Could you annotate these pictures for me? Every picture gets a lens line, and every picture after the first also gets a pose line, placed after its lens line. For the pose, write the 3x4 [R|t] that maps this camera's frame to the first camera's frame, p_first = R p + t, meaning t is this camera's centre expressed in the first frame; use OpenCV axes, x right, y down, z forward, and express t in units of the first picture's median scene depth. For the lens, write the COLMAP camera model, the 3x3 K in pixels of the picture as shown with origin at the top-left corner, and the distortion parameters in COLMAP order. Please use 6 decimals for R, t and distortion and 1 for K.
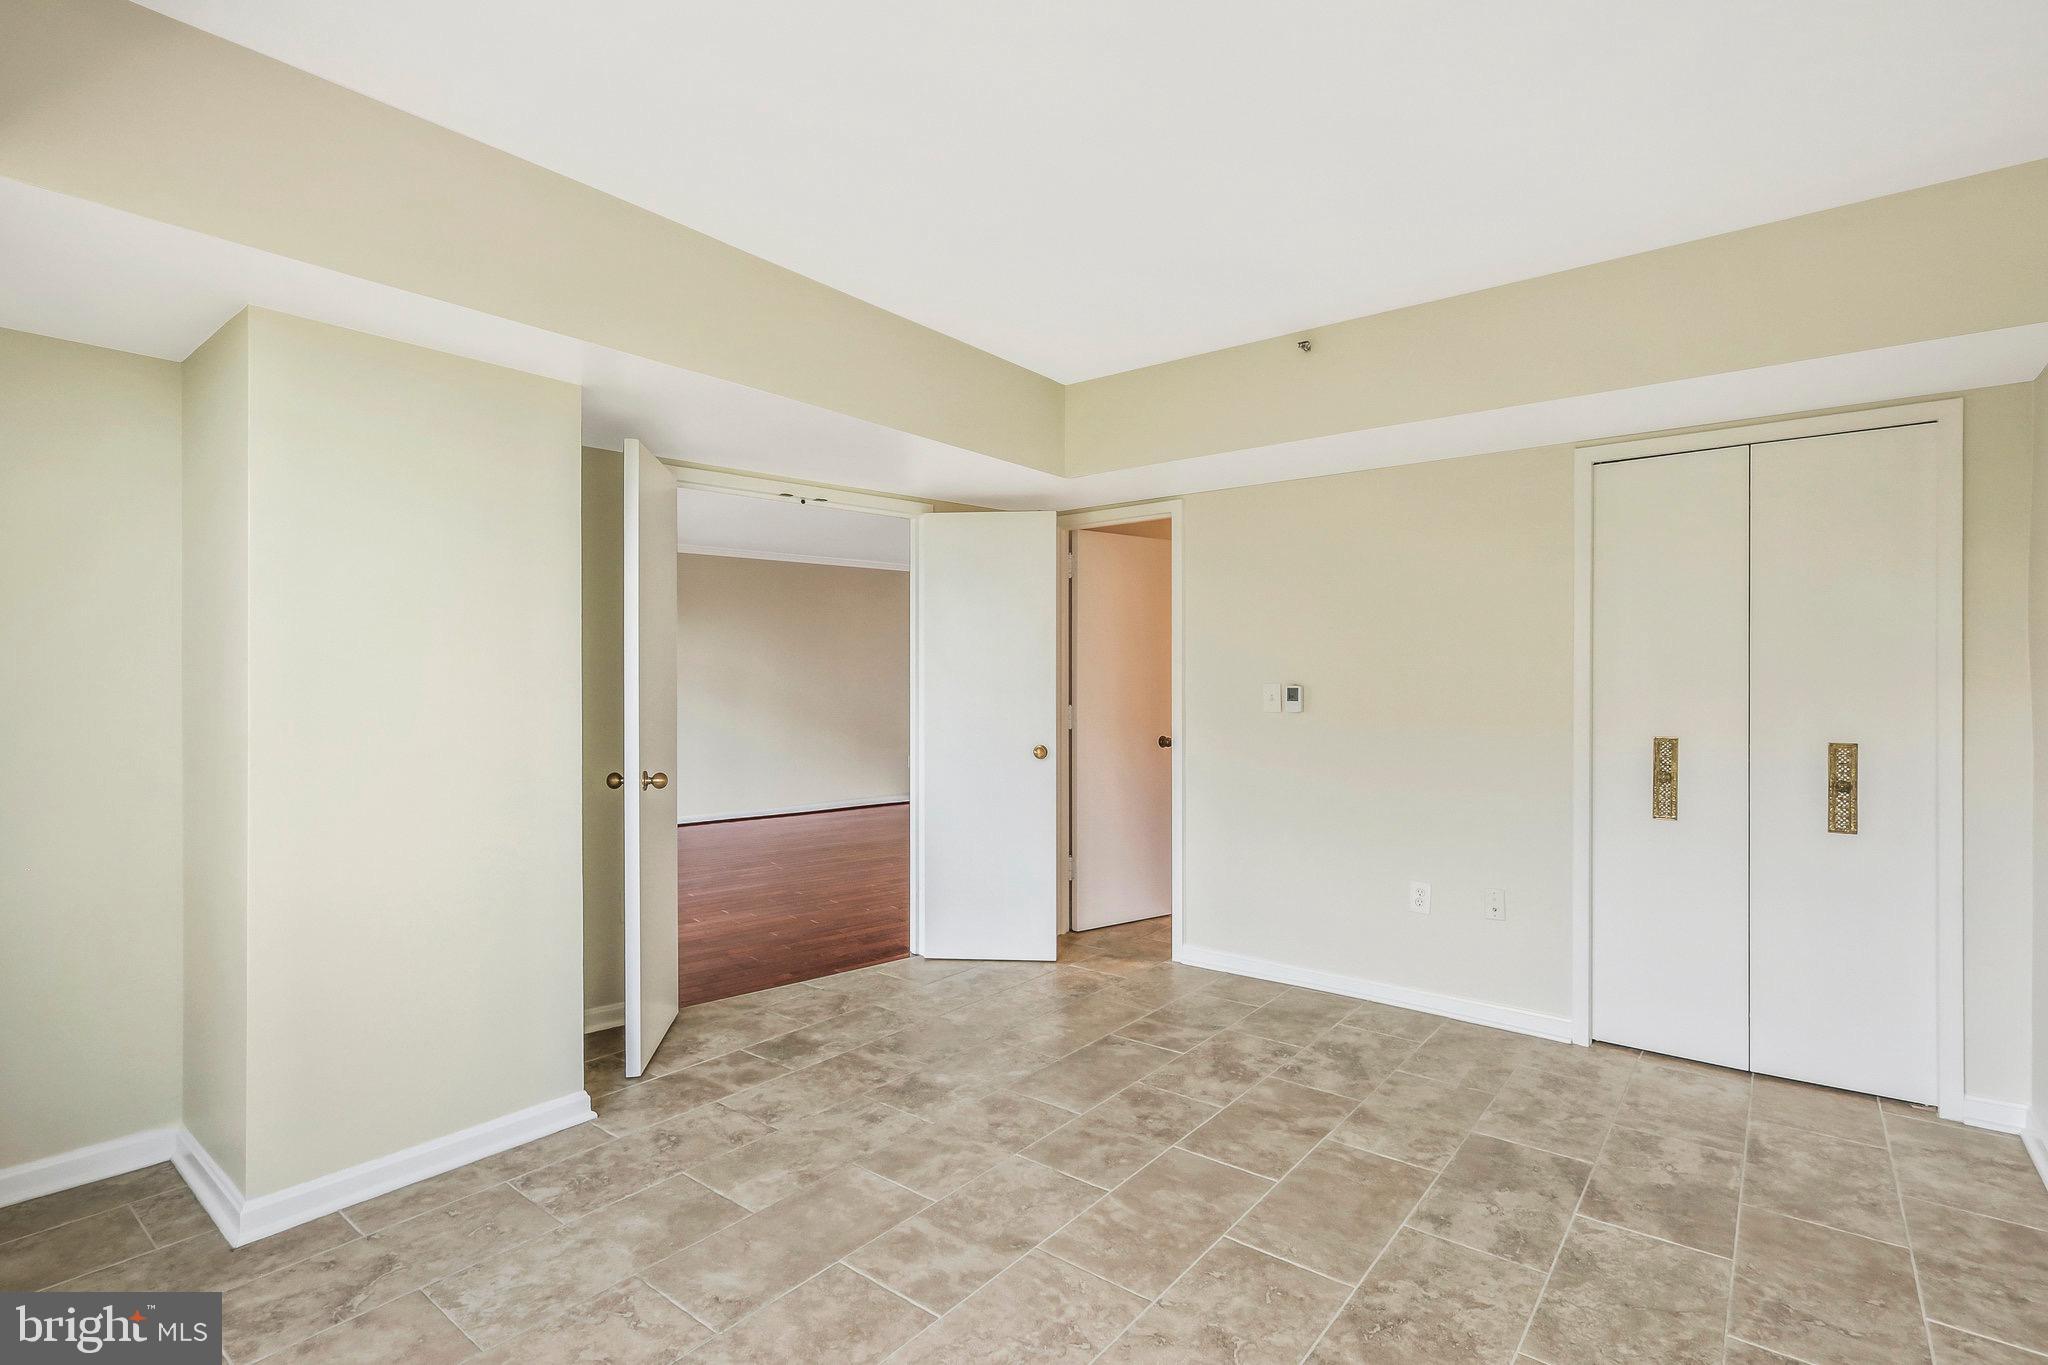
lens RADIAL K [[980.6, 0, 1020.9], [0, 980.6, 687.6], [0, 0, 1]] dist [-0.002177, 0.001810]
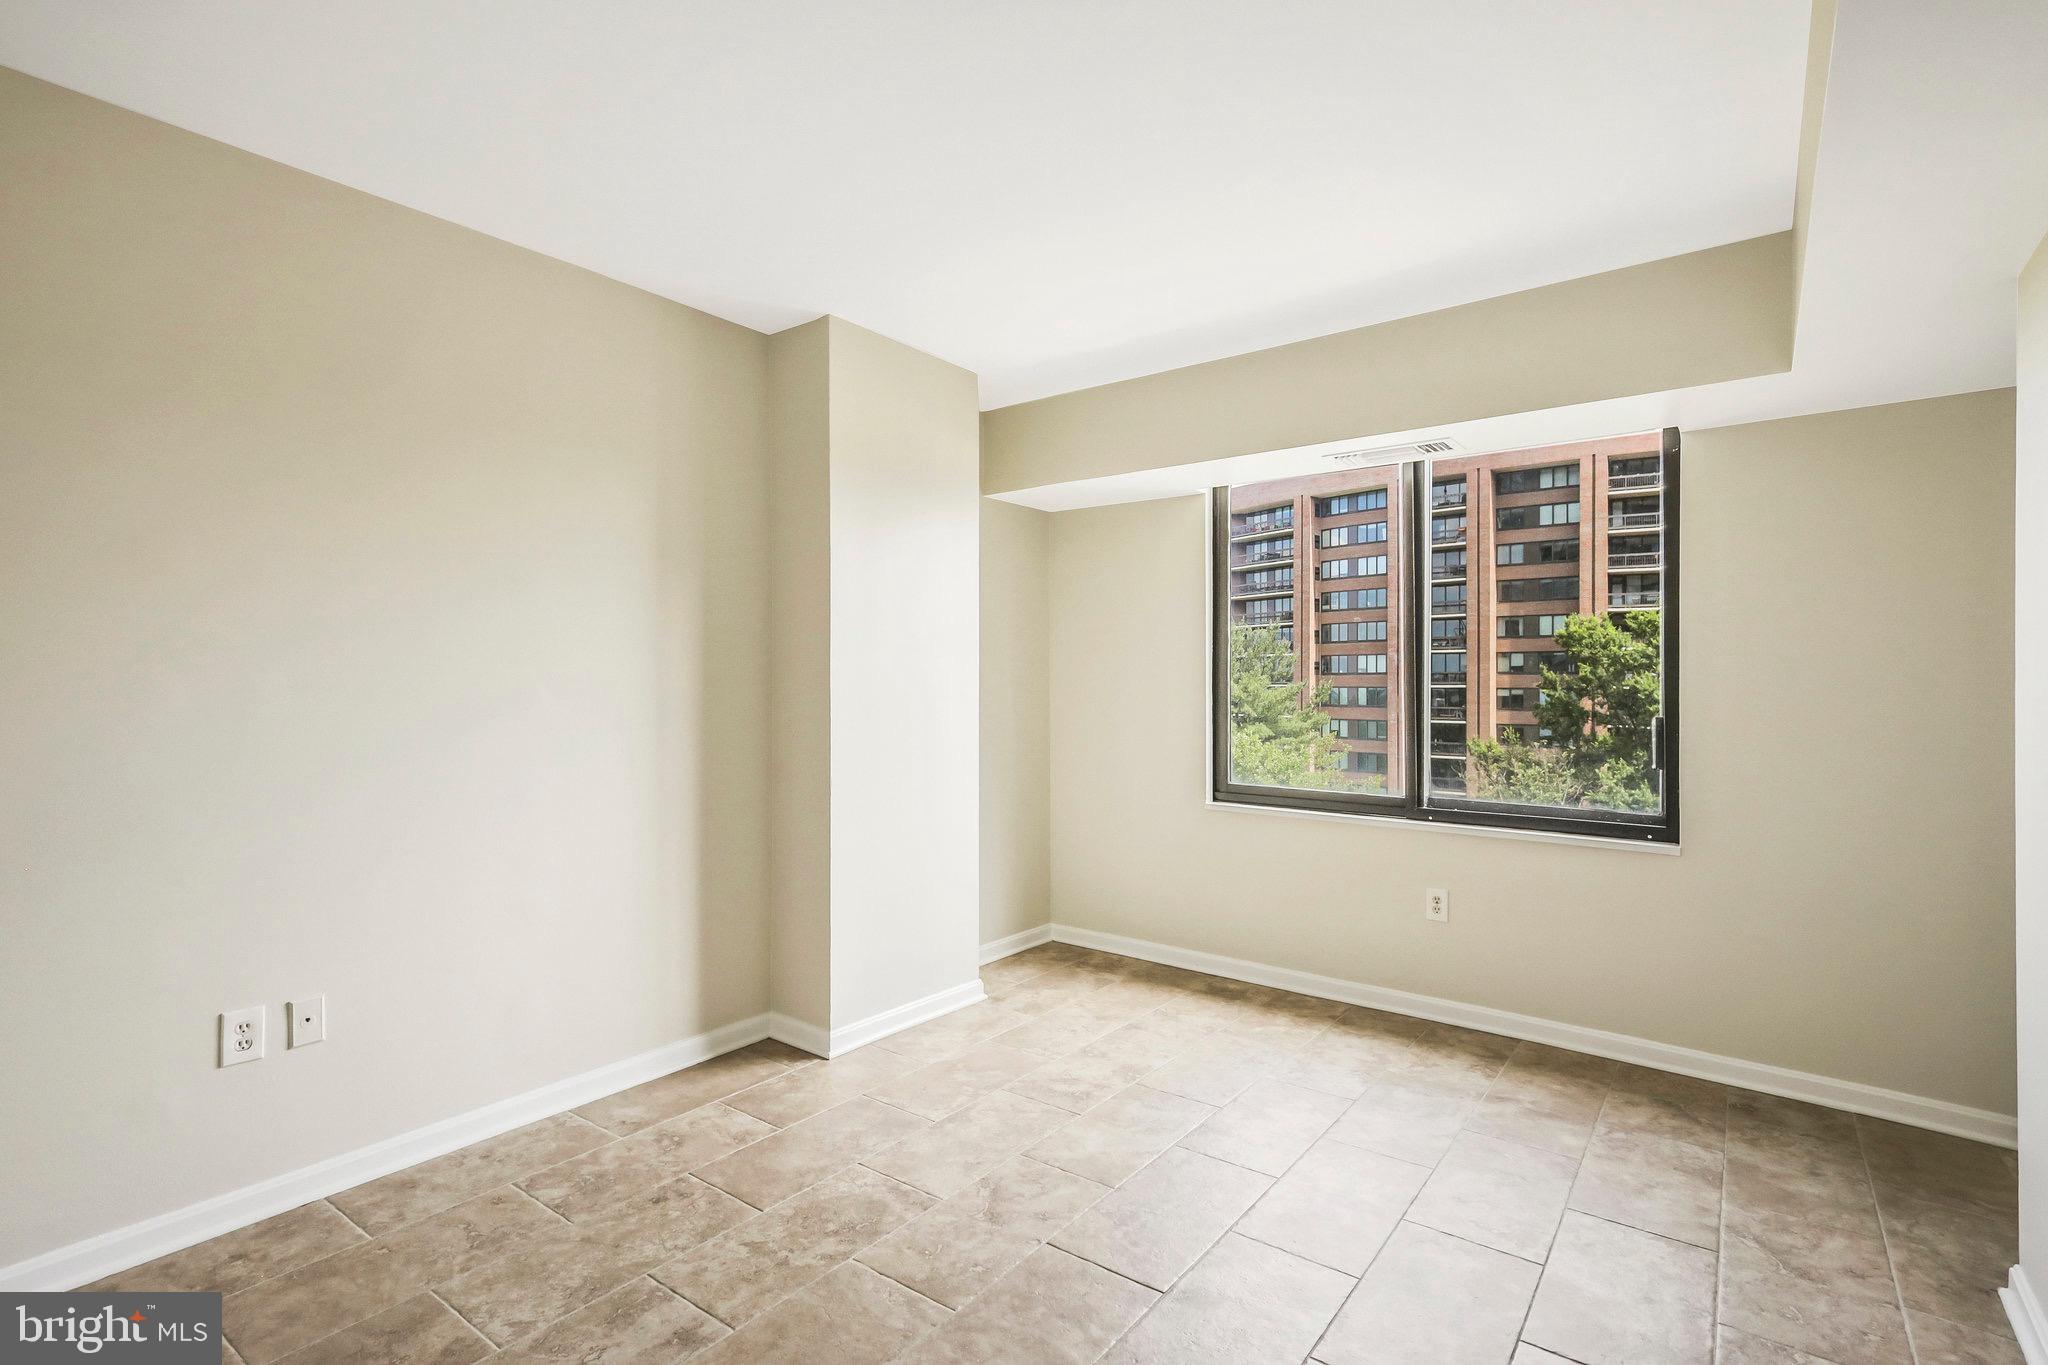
lens RADIAL K [[980.6, 0, 1022.9], [0, 980.6, 680.0], [0, 0, 1]] dist [-0.002177, 0.001810]
pose [[-0.999478, -0.009766, -0.030781, 0.197209], [-0.009599, 0.999938, -0.005597, -0.006556], [0.030834, -0.005299, -0.999510, 2.081890]]
